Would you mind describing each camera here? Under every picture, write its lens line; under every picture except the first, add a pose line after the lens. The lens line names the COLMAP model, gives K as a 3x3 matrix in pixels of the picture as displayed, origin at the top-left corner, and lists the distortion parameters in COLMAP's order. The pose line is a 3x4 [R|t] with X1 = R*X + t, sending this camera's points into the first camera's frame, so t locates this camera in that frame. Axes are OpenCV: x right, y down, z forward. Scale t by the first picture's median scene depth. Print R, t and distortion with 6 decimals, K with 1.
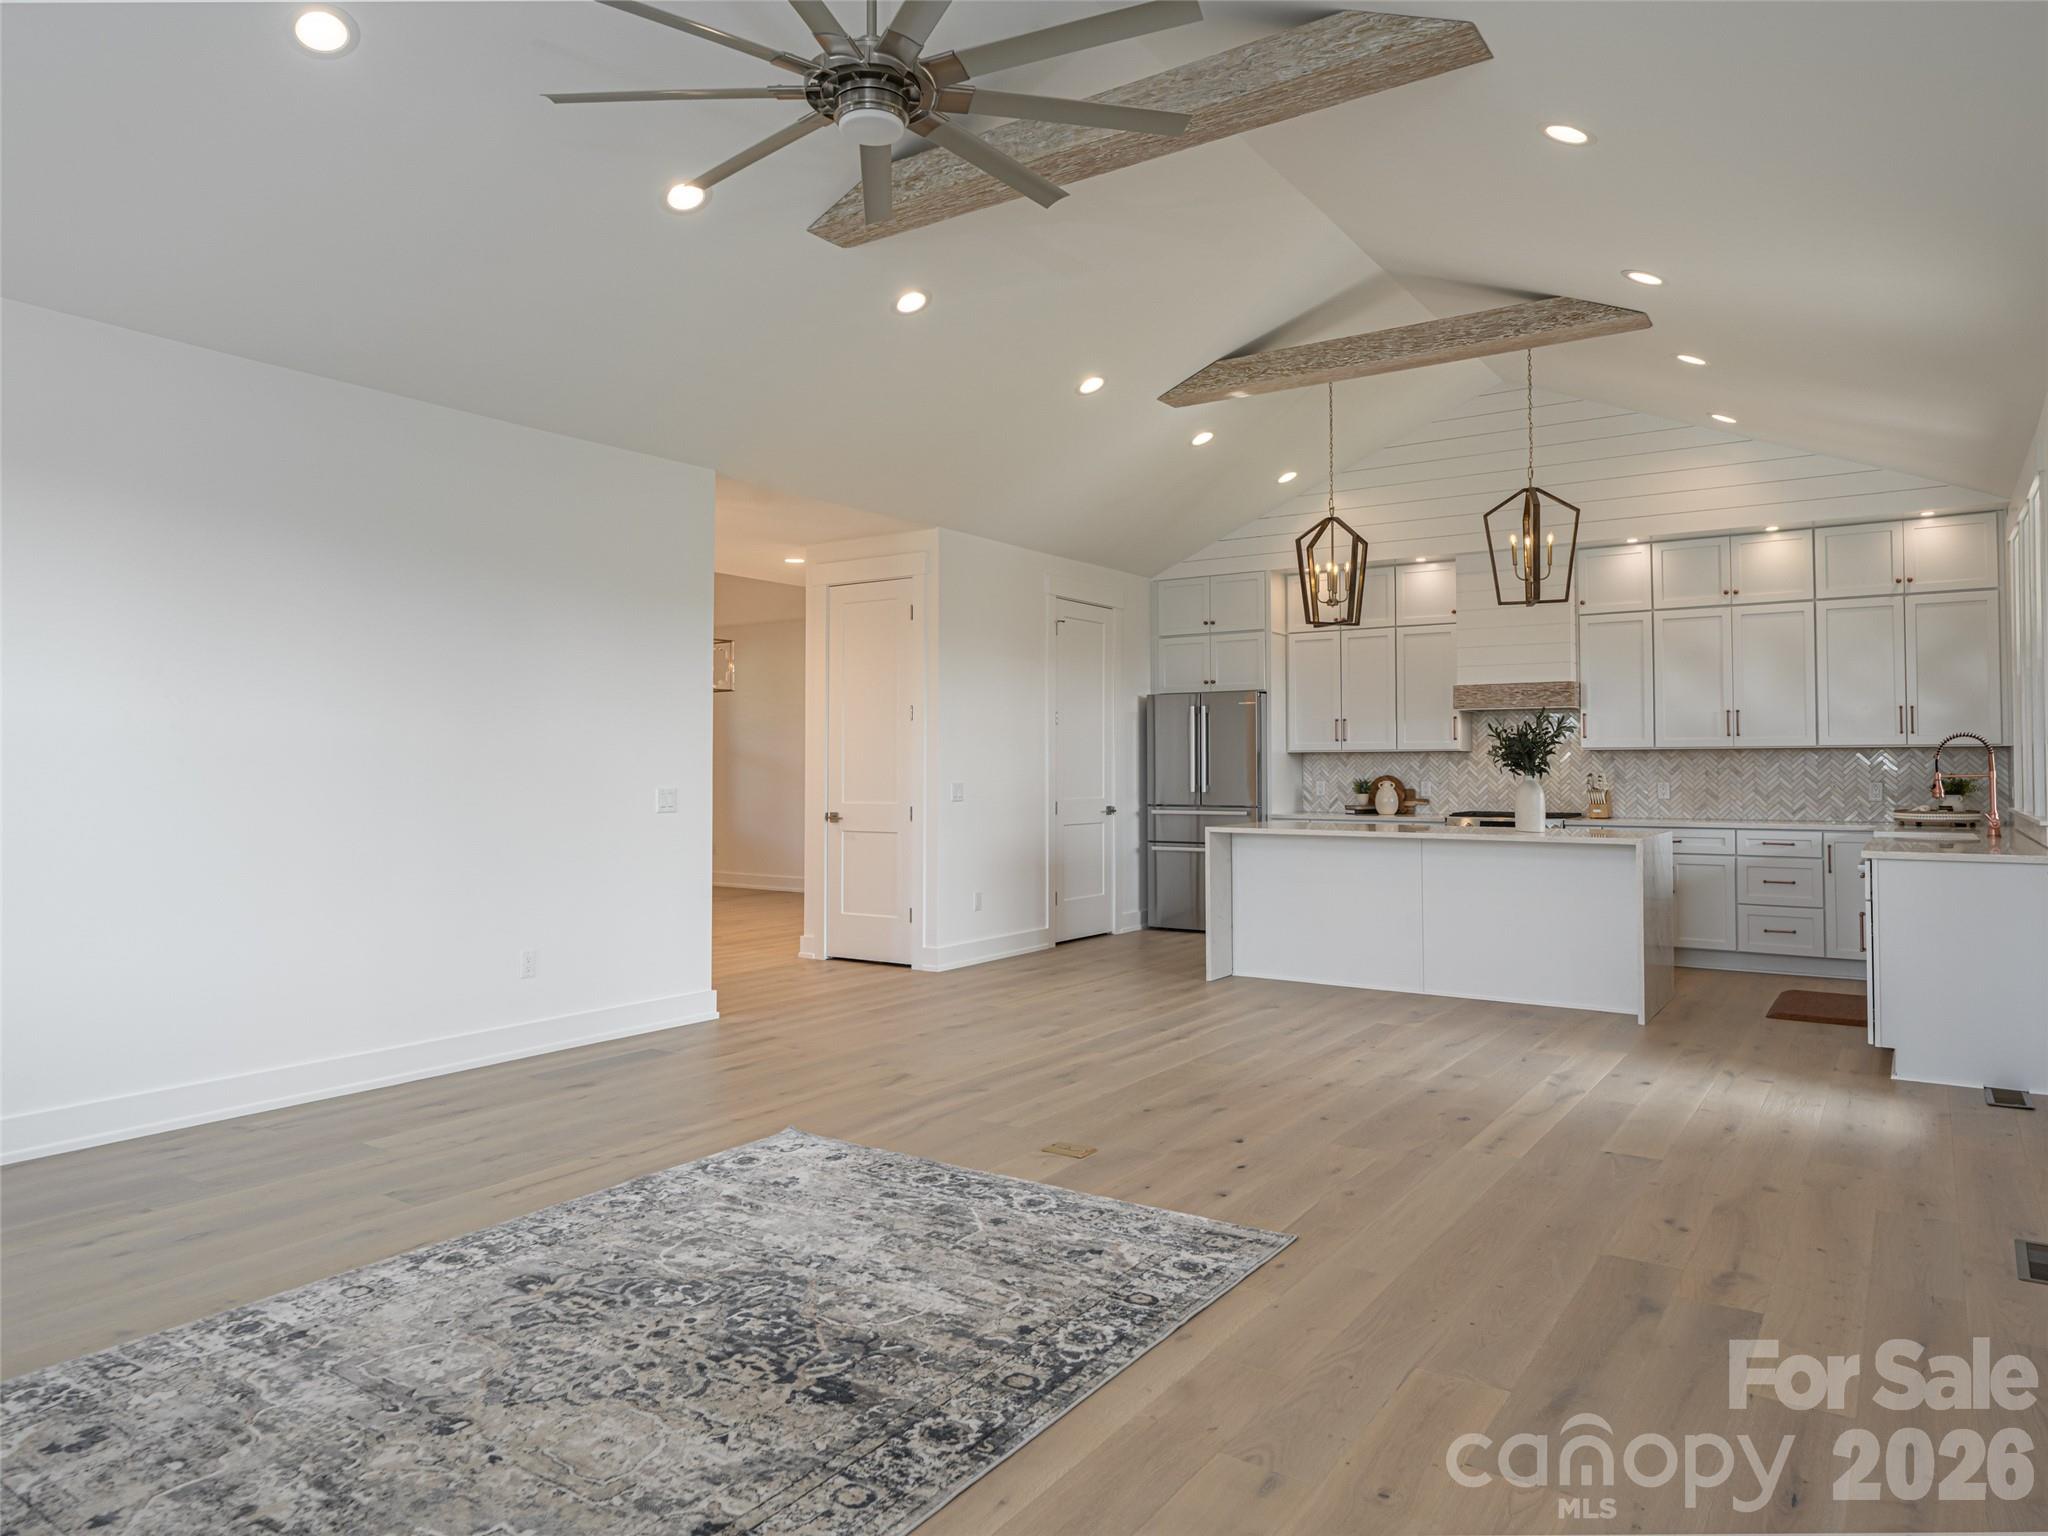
lens RADIAL K [[1311.7, 0, 1013.3], [0, 1311.7, 731.0], [0, 0, 1]] dist [0.001007, -0.001931]
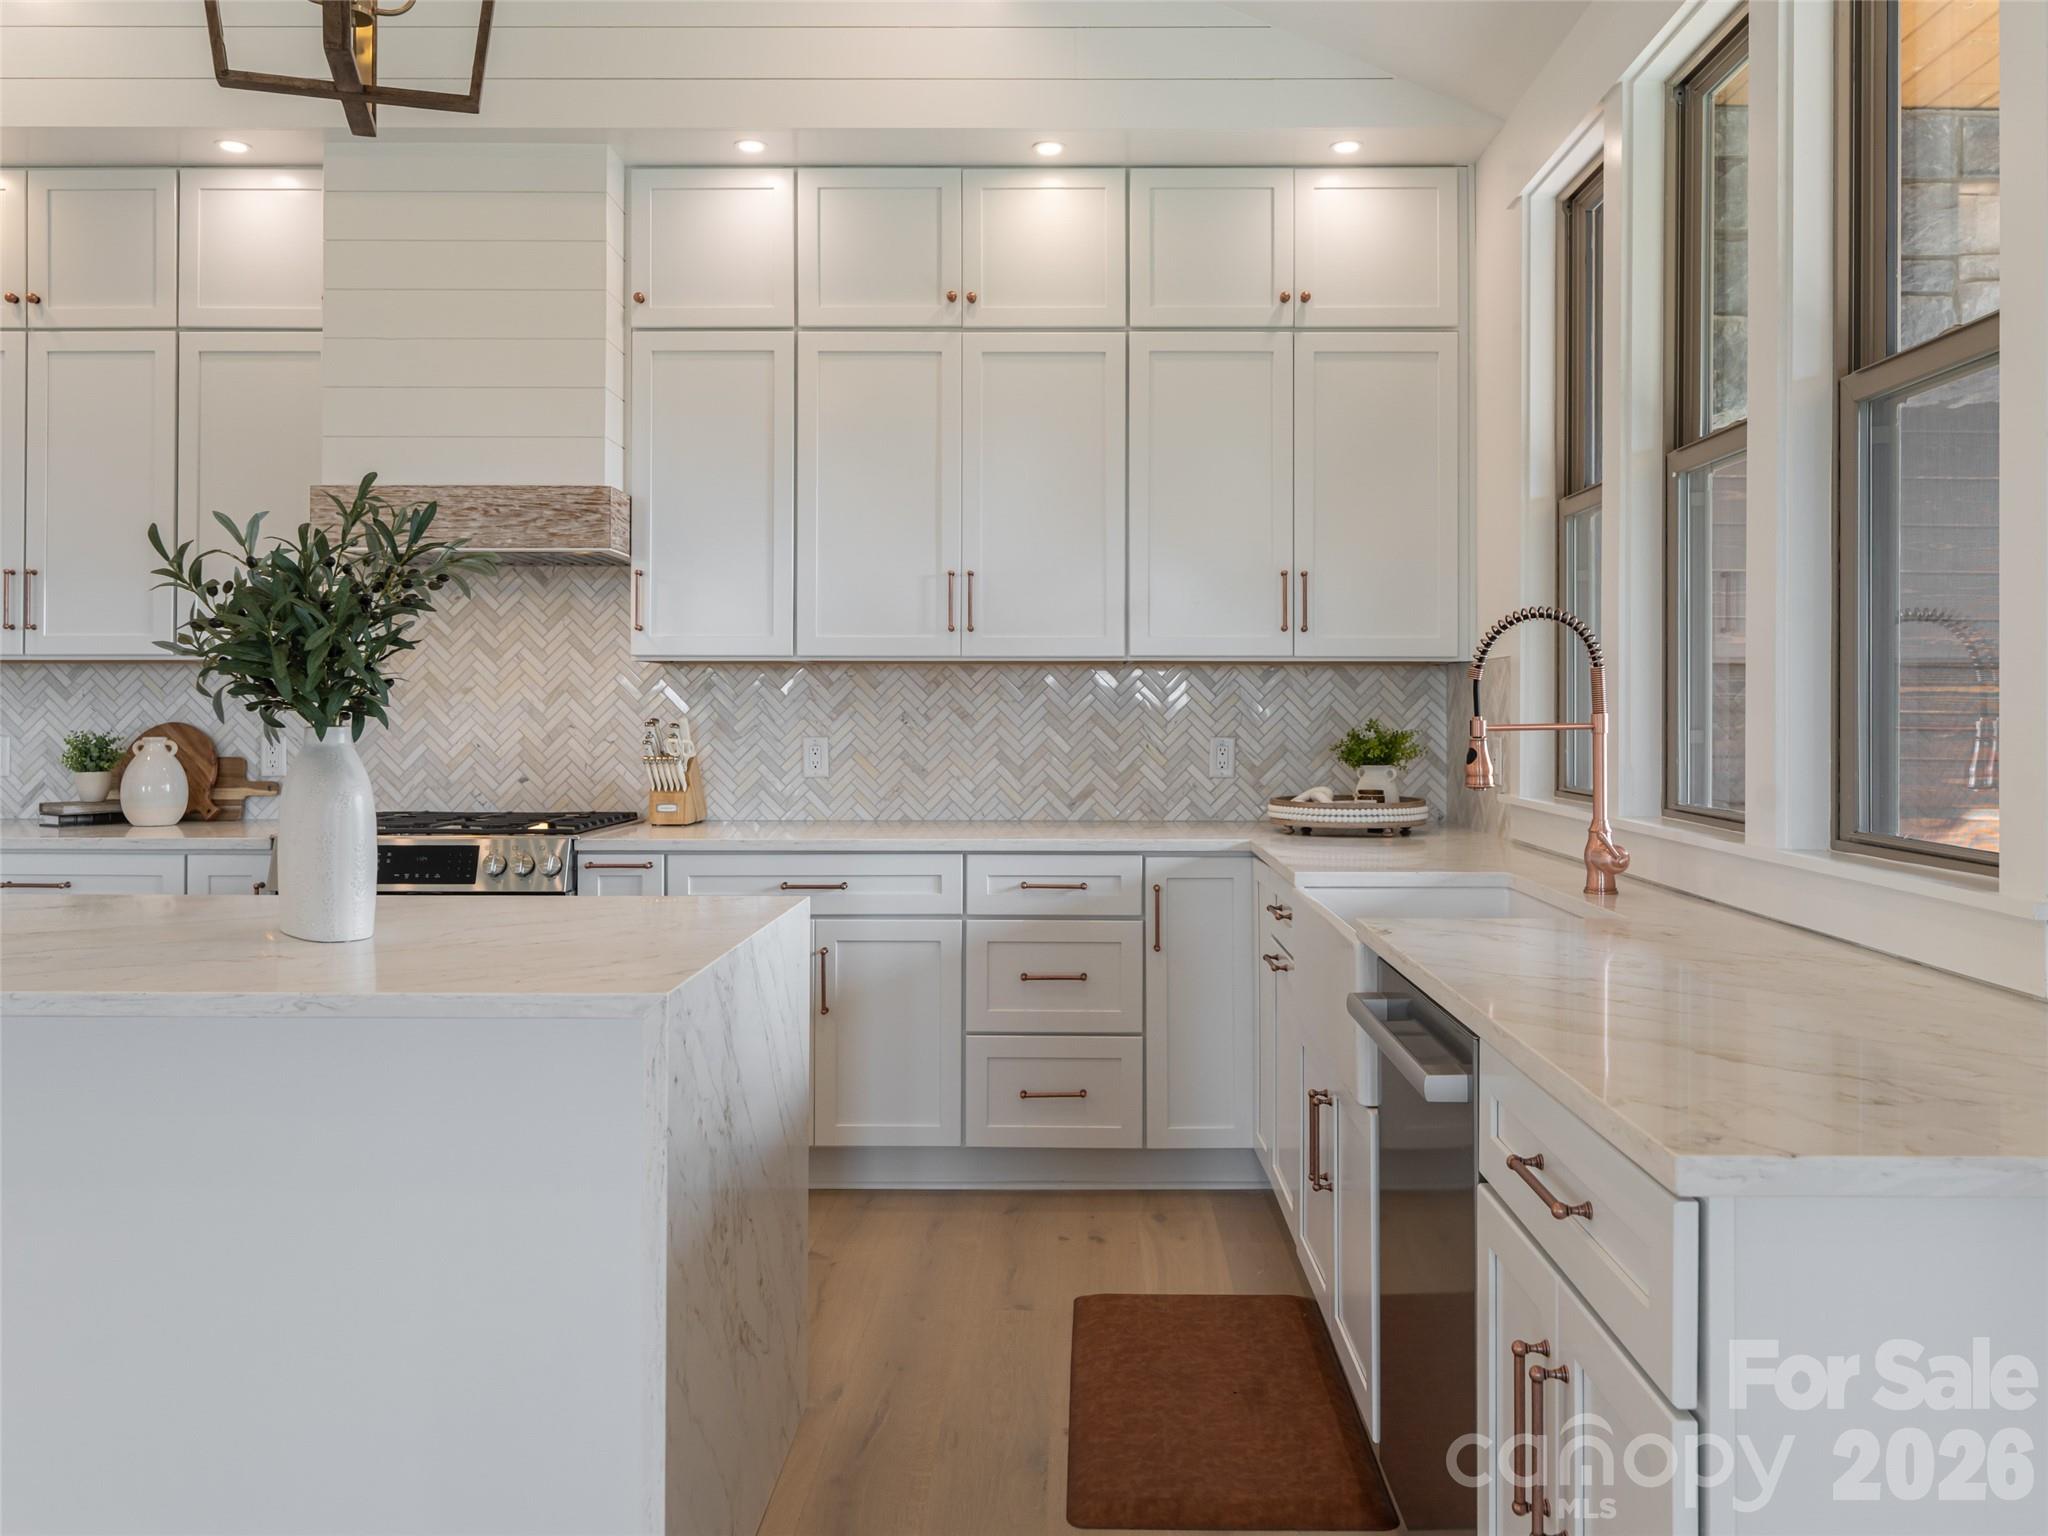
lens RADIAL K [[1548.0, 0, 1076.2], [0, 1548.0, 696.4], [0, 0, 1]] dist [-0.004432, 0.003063]
pose [[0.825937, 0.007624, 0.563710, 0.338081], [-0.018763, 0.999726, 0.013970, 0.019913], [-0.563449, -0.022115, 0.825855, 0.642609]]
